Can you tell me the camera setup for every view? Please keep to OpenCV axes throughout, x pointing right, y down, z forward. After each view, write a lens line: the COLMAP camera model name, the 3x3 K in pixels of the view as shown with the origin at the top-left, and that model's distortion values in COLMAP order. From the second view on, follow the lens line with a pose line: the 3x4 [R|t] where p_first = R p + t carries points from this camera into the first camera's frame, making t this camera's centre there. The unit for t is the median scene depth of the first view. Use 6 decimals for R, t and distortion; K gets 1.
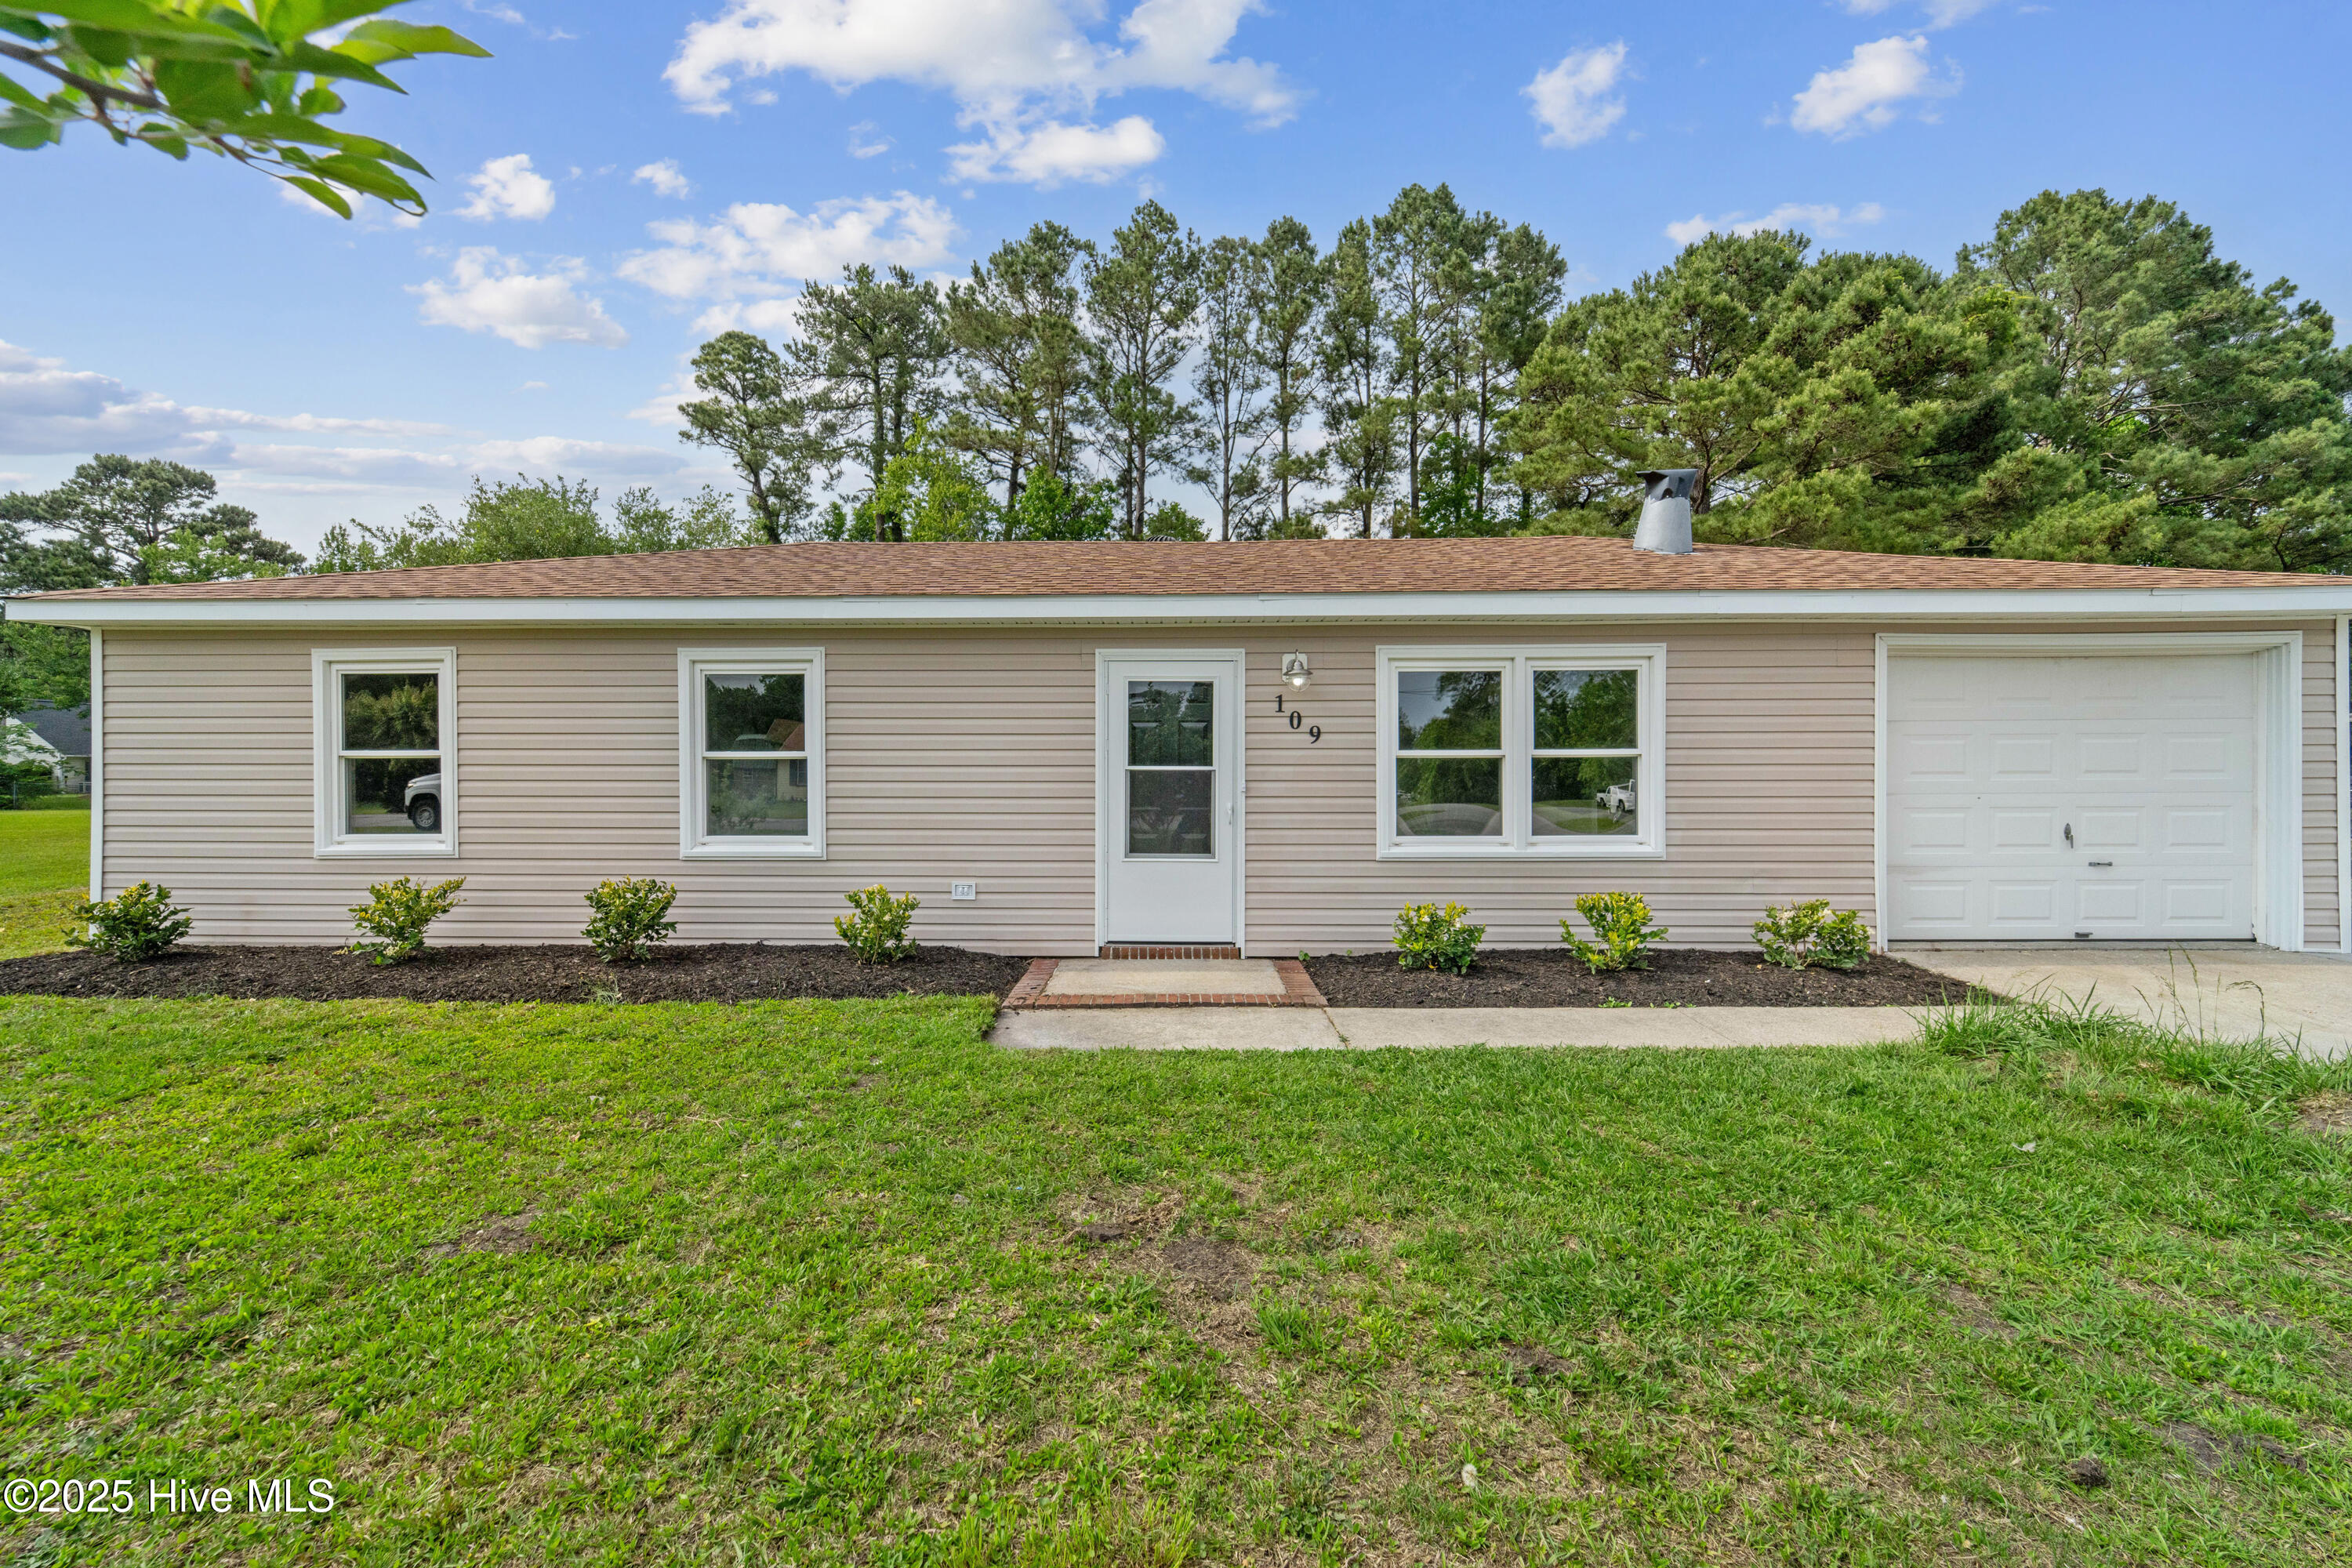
lens RADIAL K [[964.0, 0, 1154.6], [0, 964.0, 761.7], [0, 0, 1]] dist [0.000661, -0.000406]
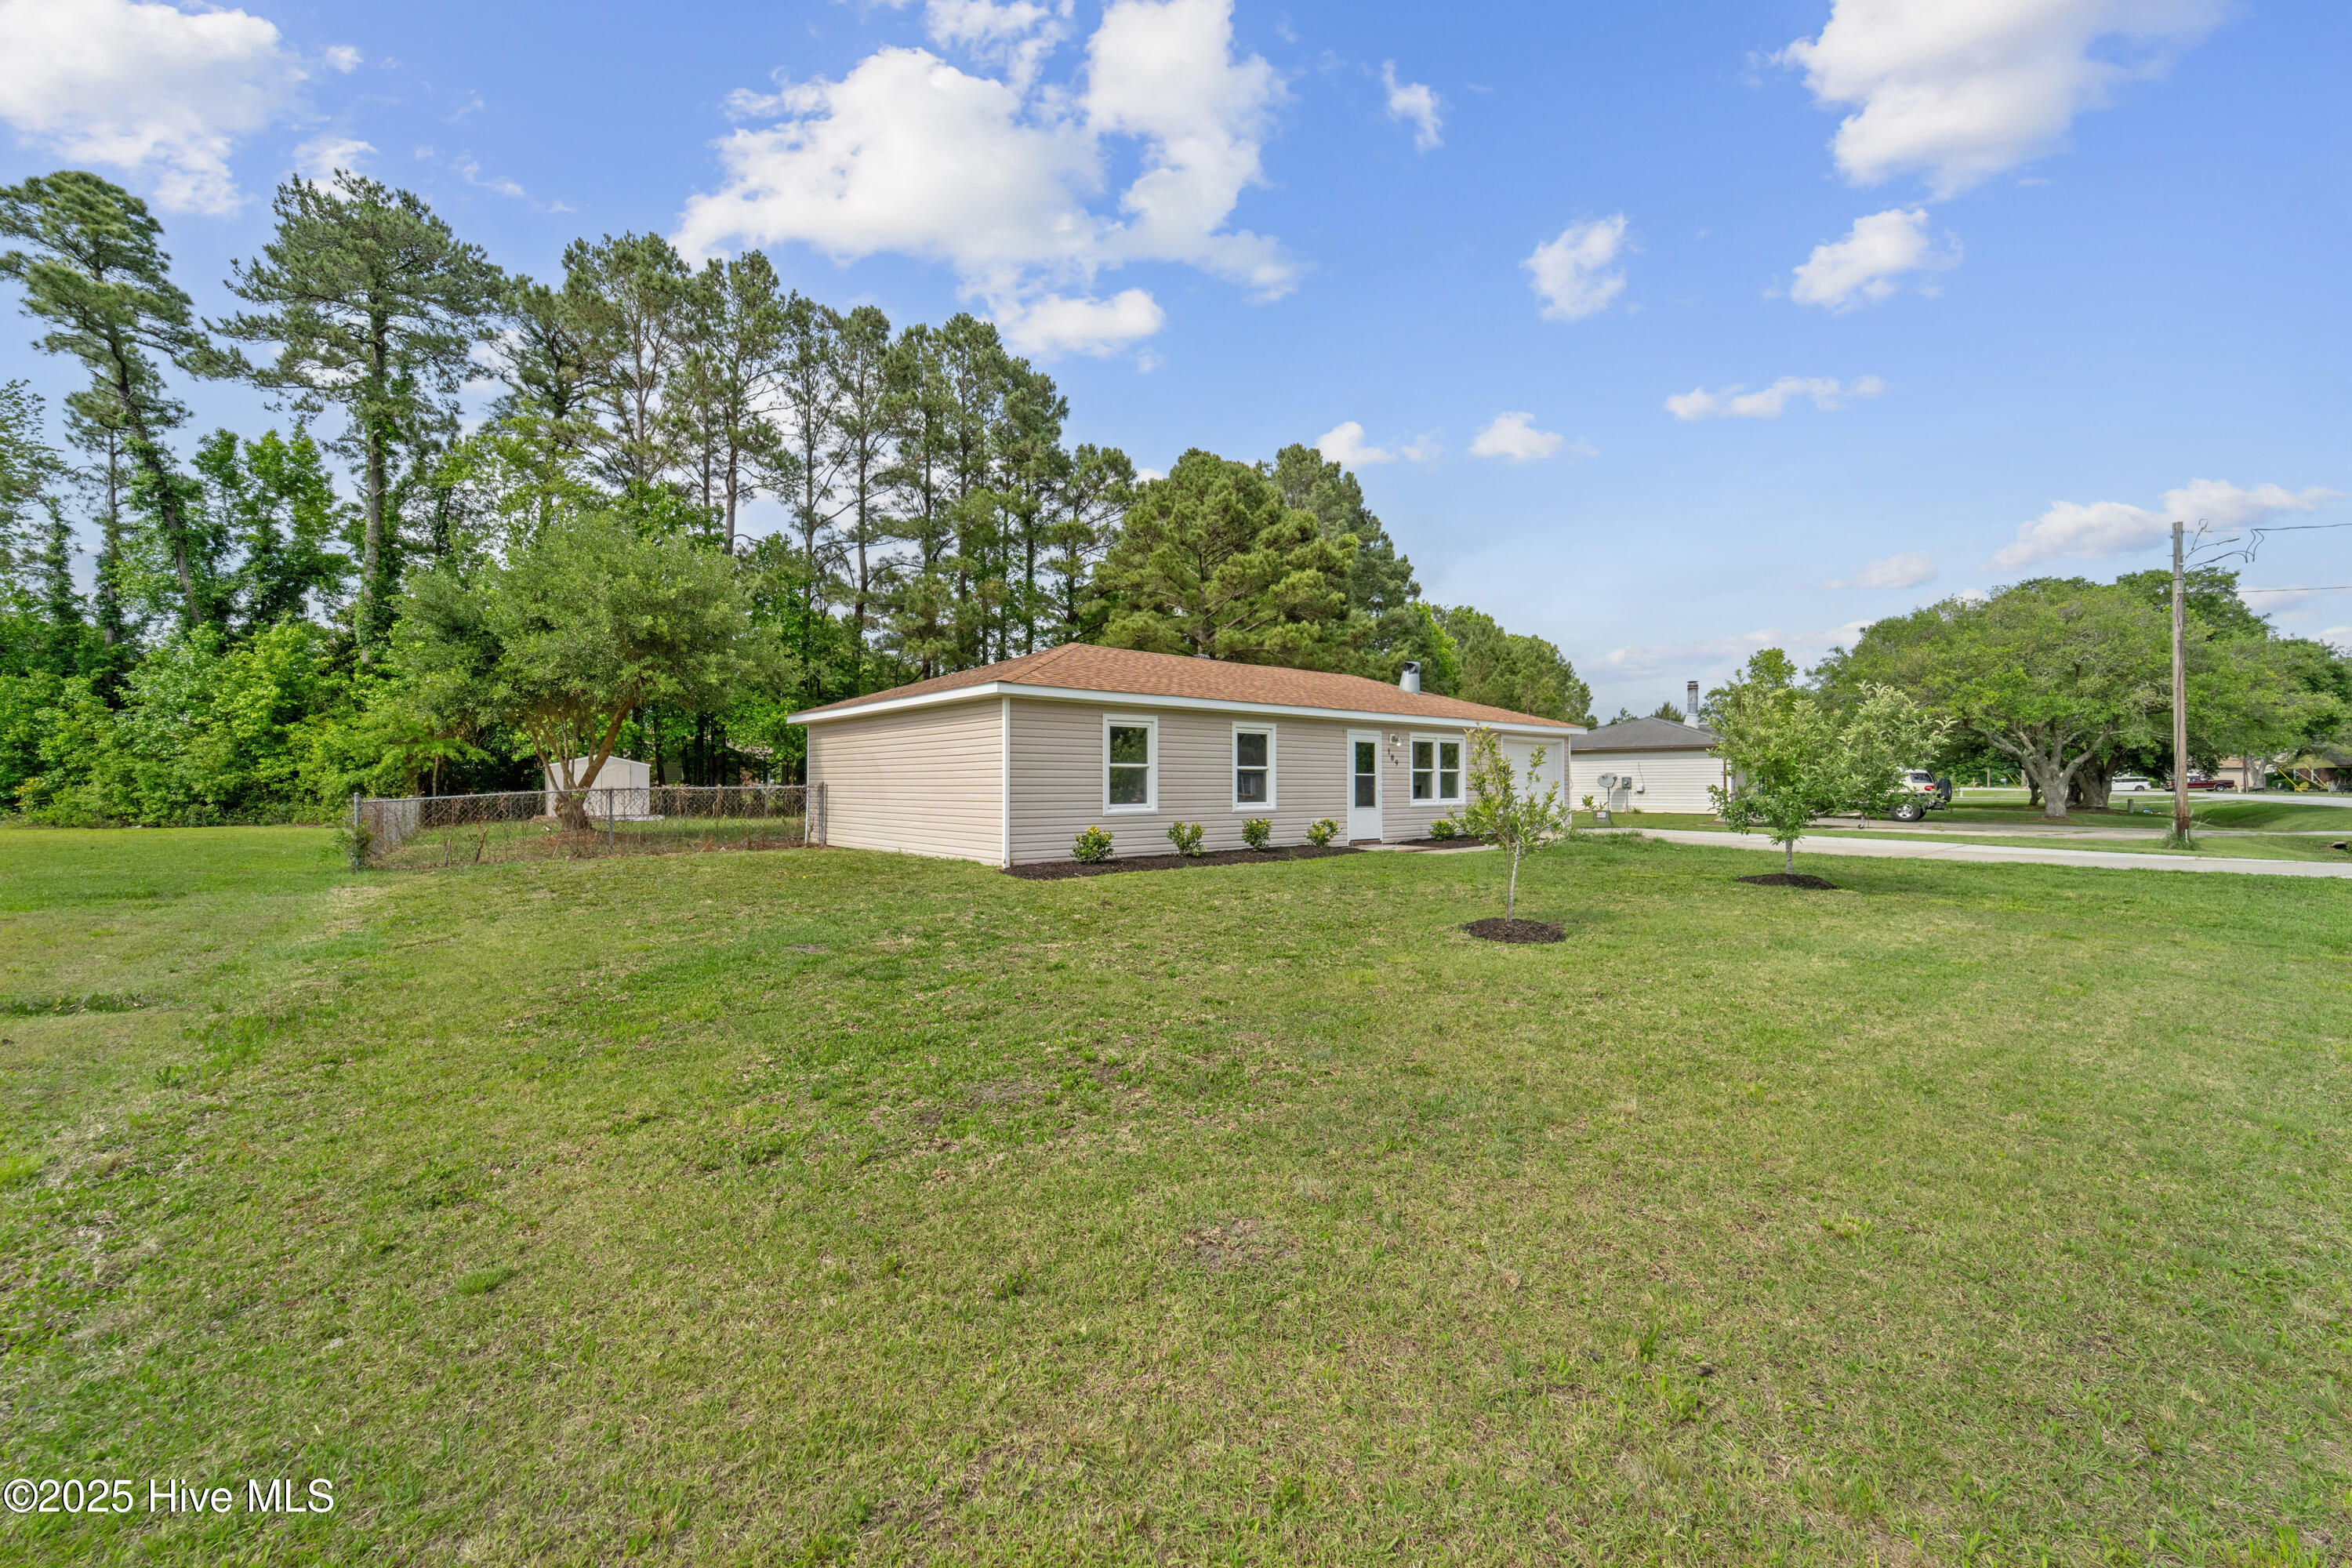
lens RADIAL K [[938.2, 0, 1160.3], [0, 938.2, 784.0], [0, 0, 1]] dist [0.002116, 0.000088]
pose [[0.747185, -0.000371, 0.664617, -2.076099], [-0.009245, 0.999897, 0.010951, 0.010023], [-0.664552, -0.014327, 0.747104, -0.553133]]
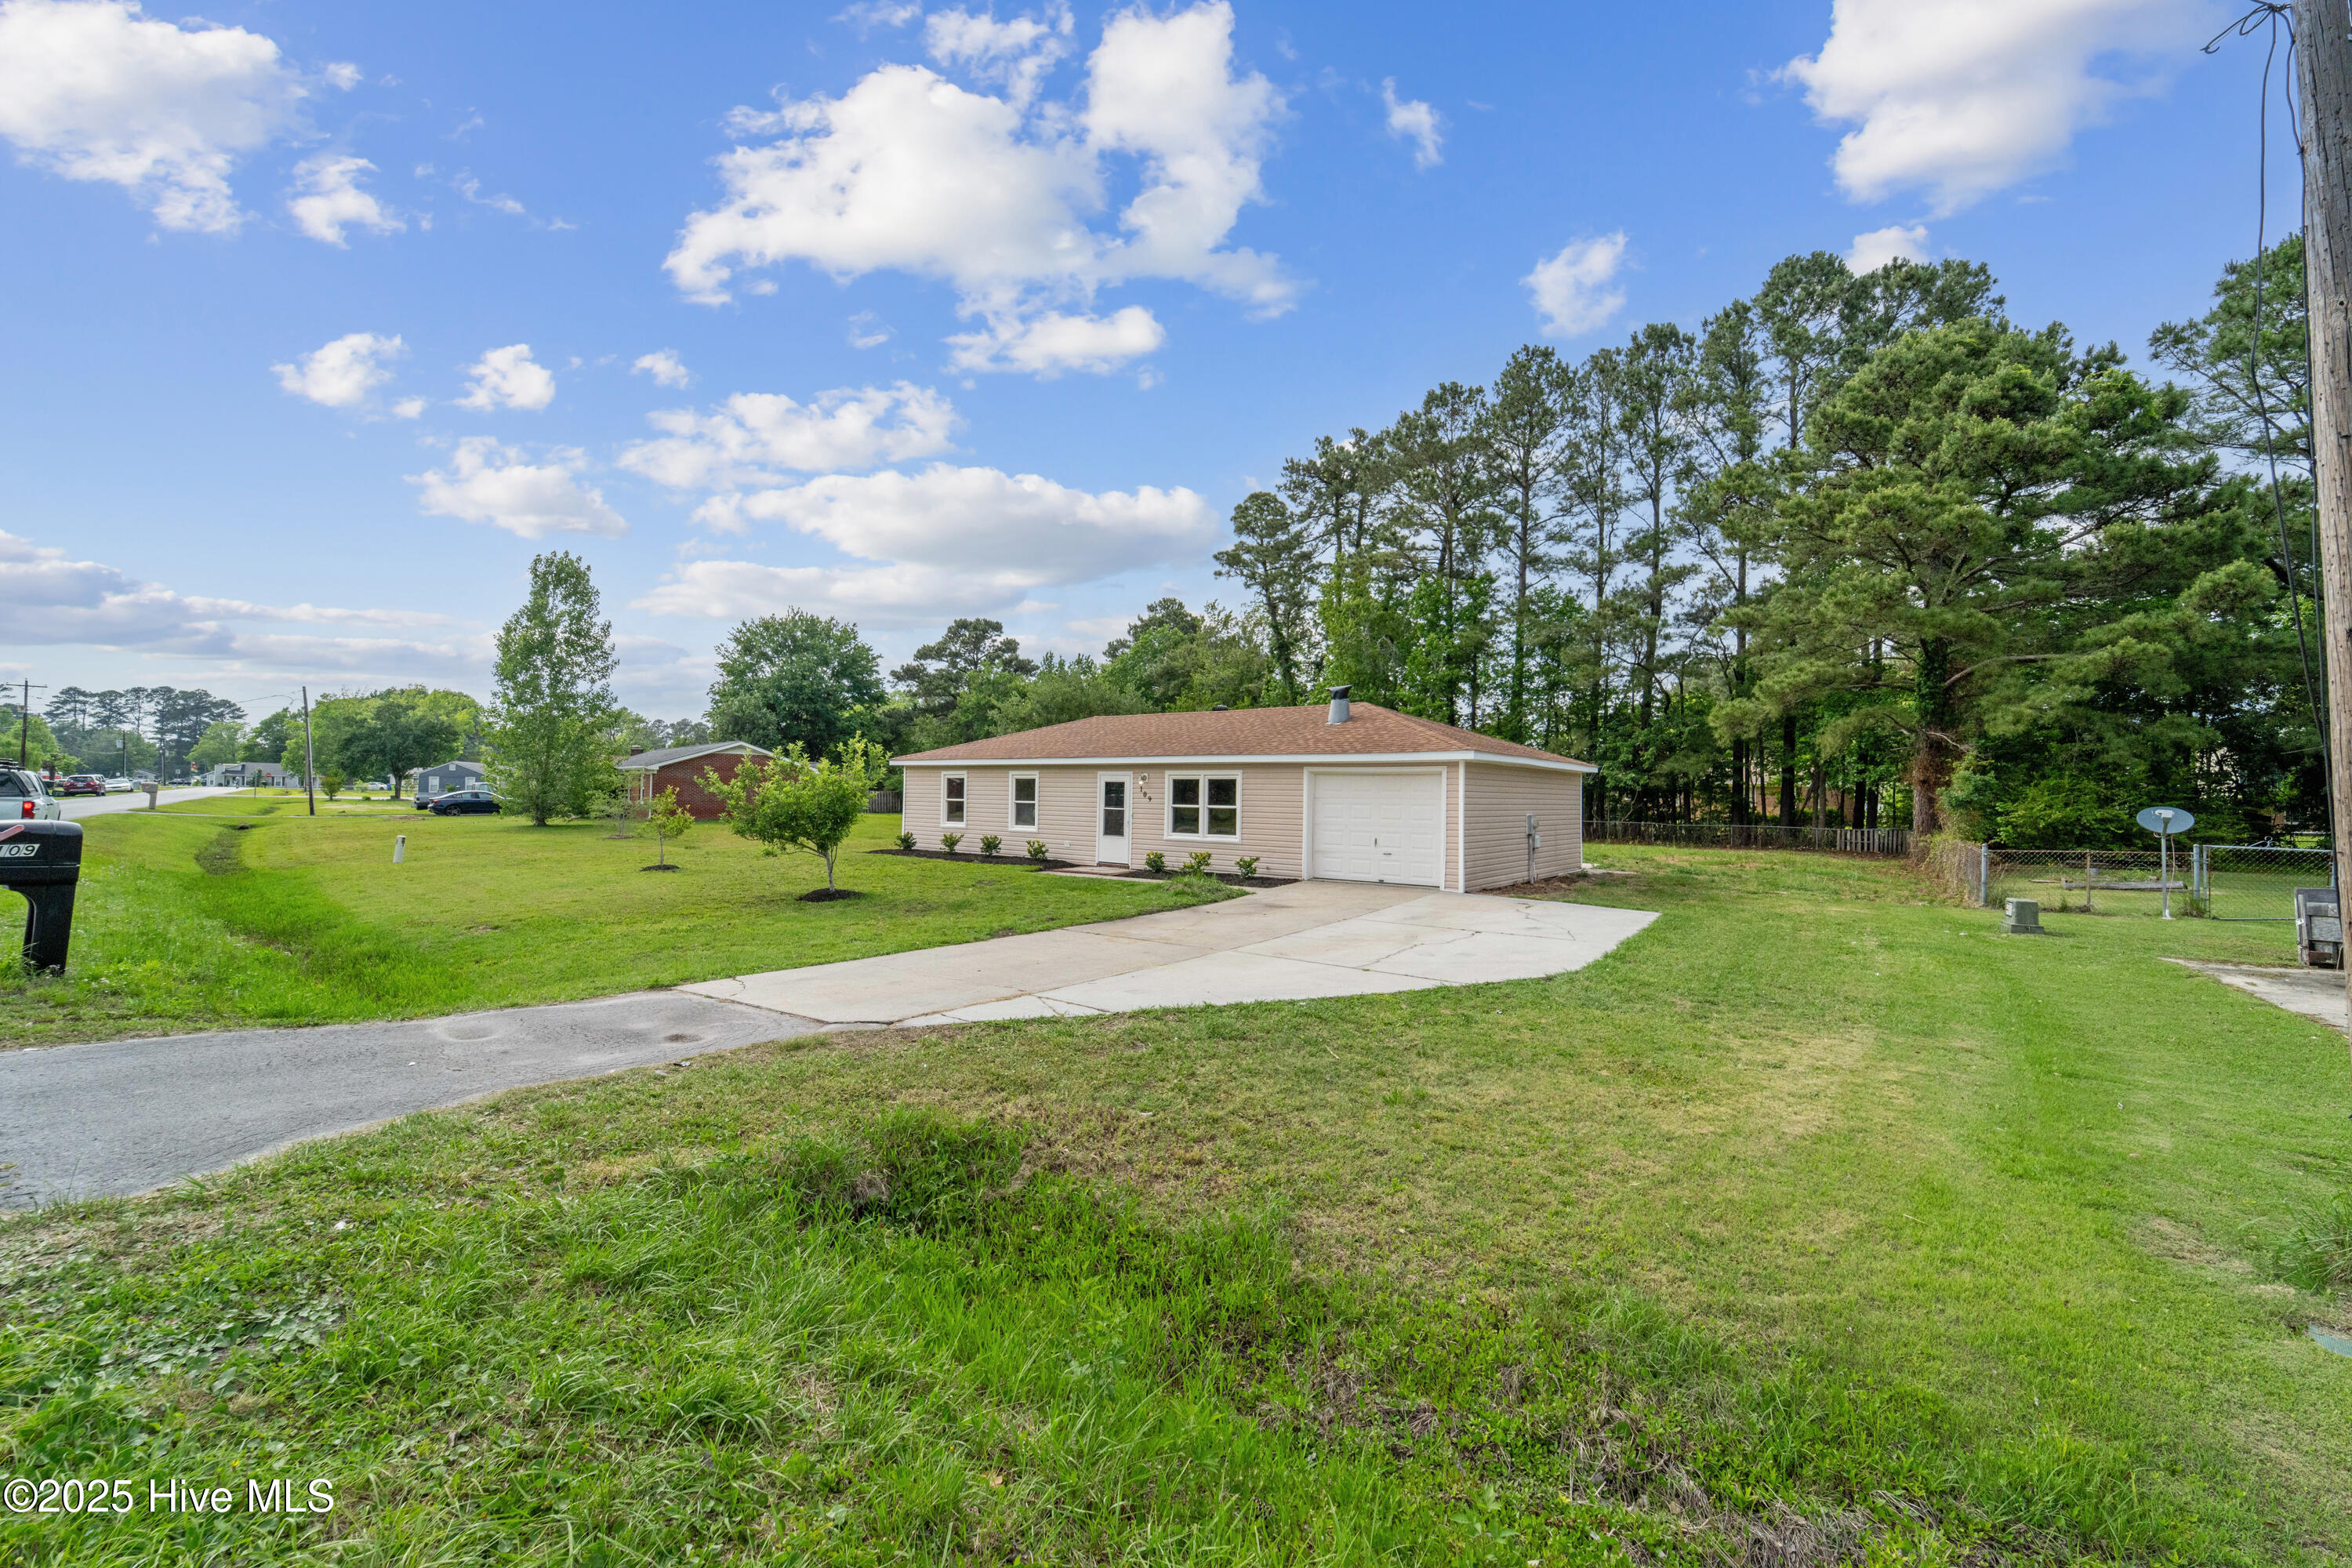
lens RADIAL K [[964.0, 0, 1154.6], [0, 964.0, 761.7], [0, 0, 1]] dist [0.000661, -0.000406]
pose [[0.796769, -0.003938, -0.604271, 1.996570], [-0.013359, 0.999620, -0.024129, -0.069976], [0.604136, 0.027298, 0.796414, -1.427040]]
